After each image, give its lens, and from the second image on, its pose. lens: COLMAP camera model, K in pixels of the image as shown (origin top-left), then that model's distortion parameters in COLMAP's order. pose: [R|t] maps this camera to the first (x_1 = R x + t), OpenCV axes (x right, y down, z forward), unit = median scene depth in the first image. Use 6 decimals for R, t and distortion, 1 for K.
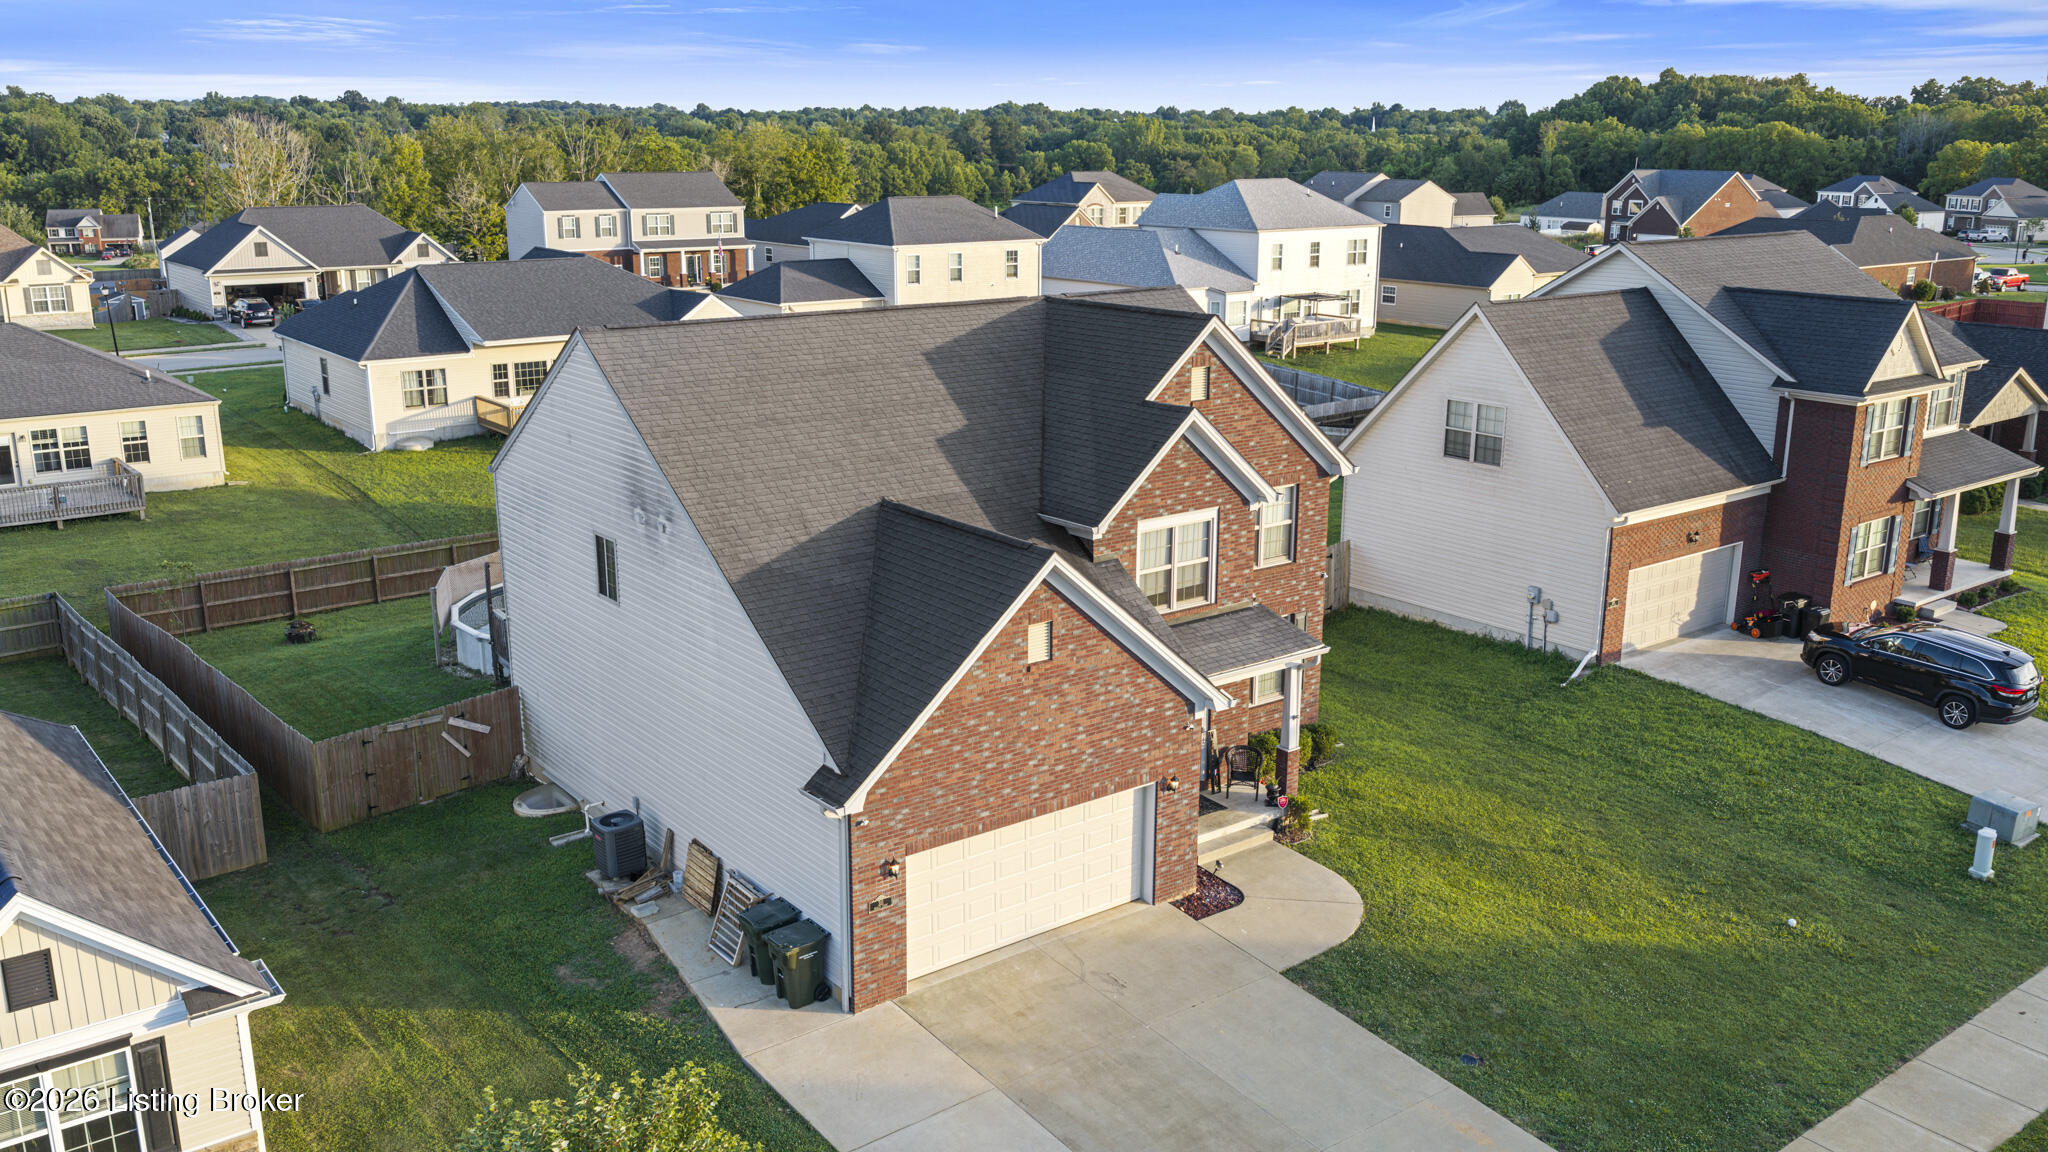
lens RADIAL K [[1694.6, 0, 1027.2], [0, 1694.6, 583.9], [0, 0, 1]] dist [0.022581, -0.050246]
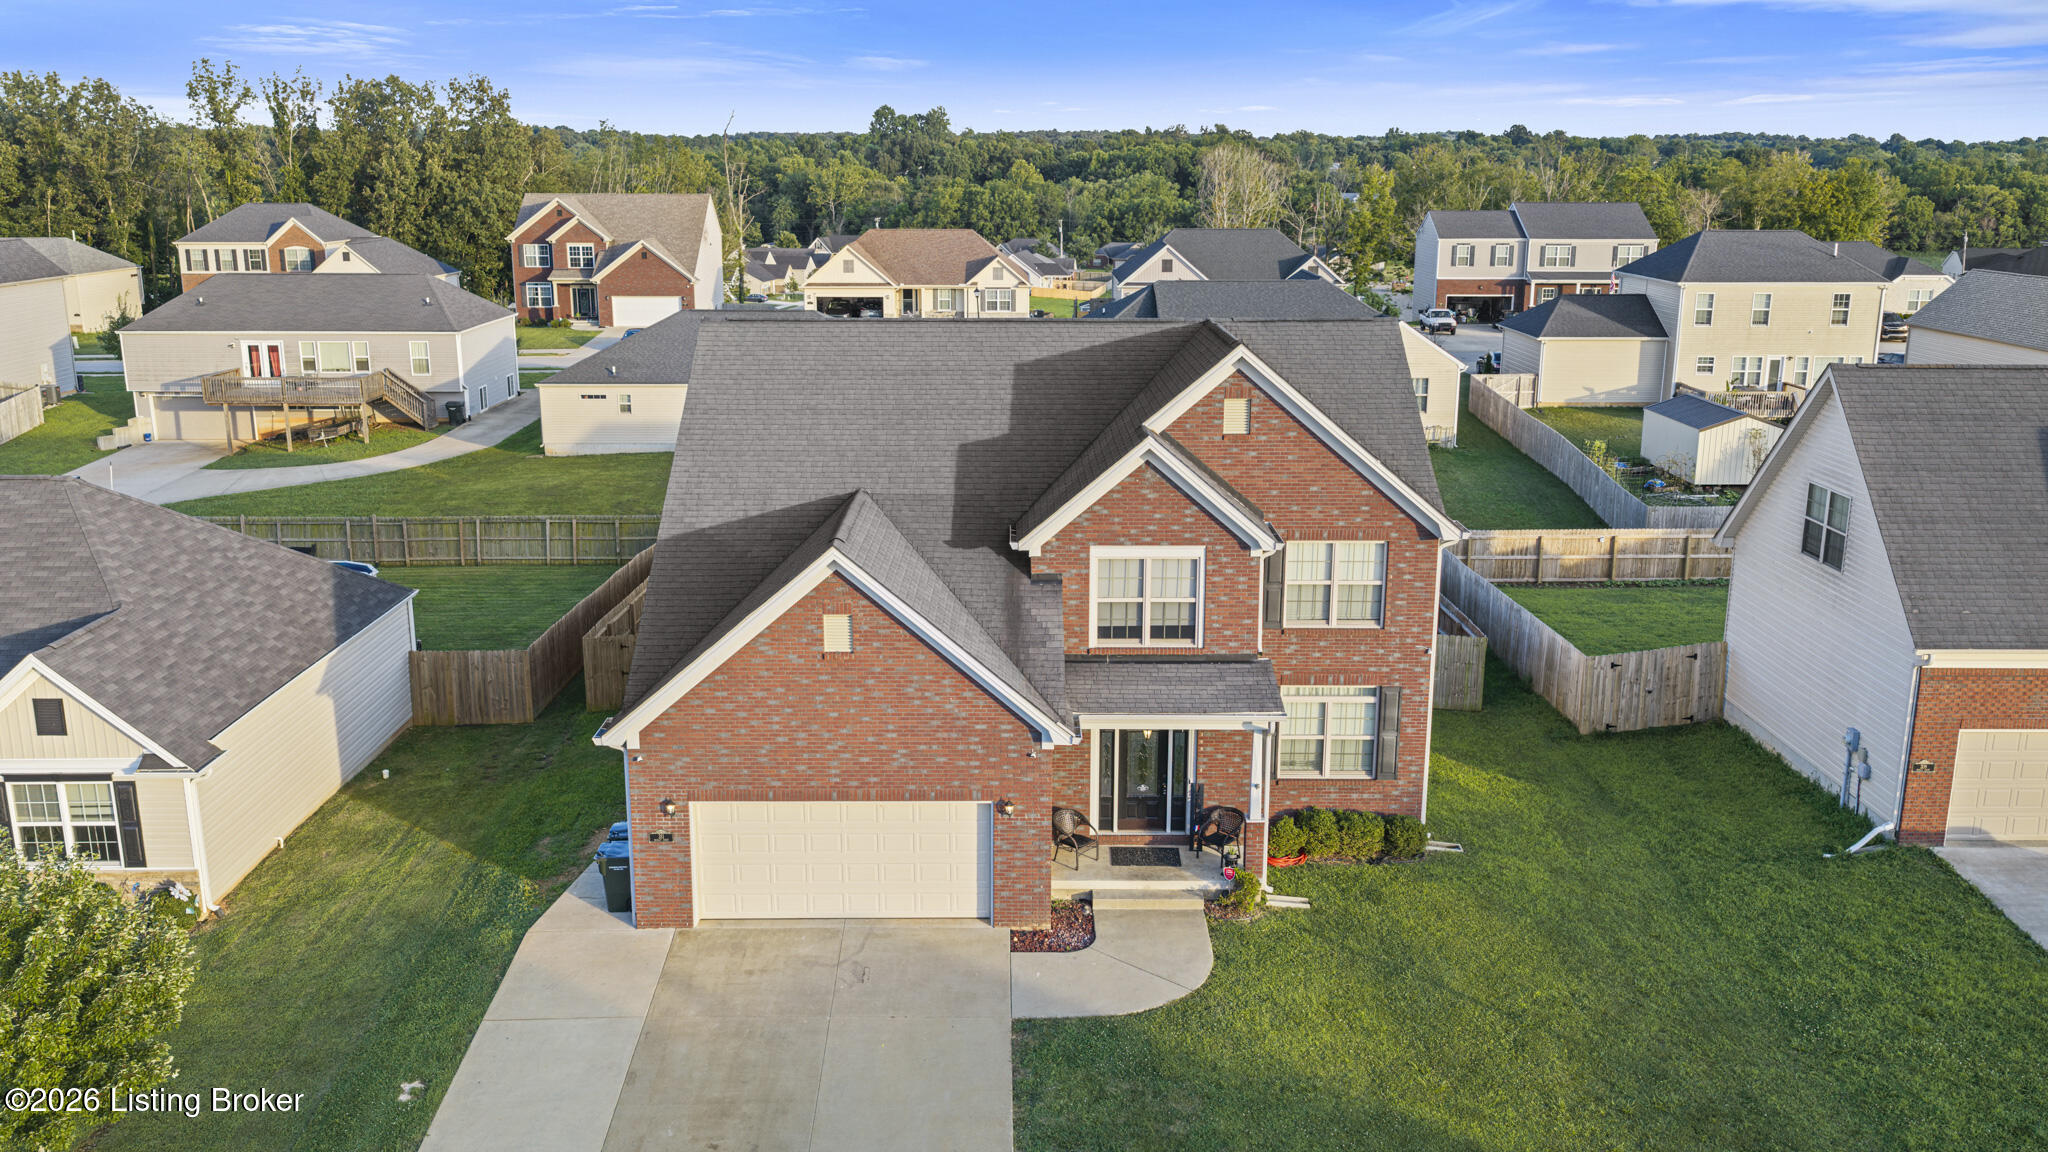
lens RADIAL K [[1694.6, 0, 1021.9], [0, 1694.6, 579.7], [0, 0, 1]] dist [0.022581, -0.050246]
pose [[0.792561, 0.144709, -0.592373, 0.582050], [-0.156854, 0.987126, 0.031281, -0.039845], [0.589274, 0.068124, 0.805056, 0.181652]]
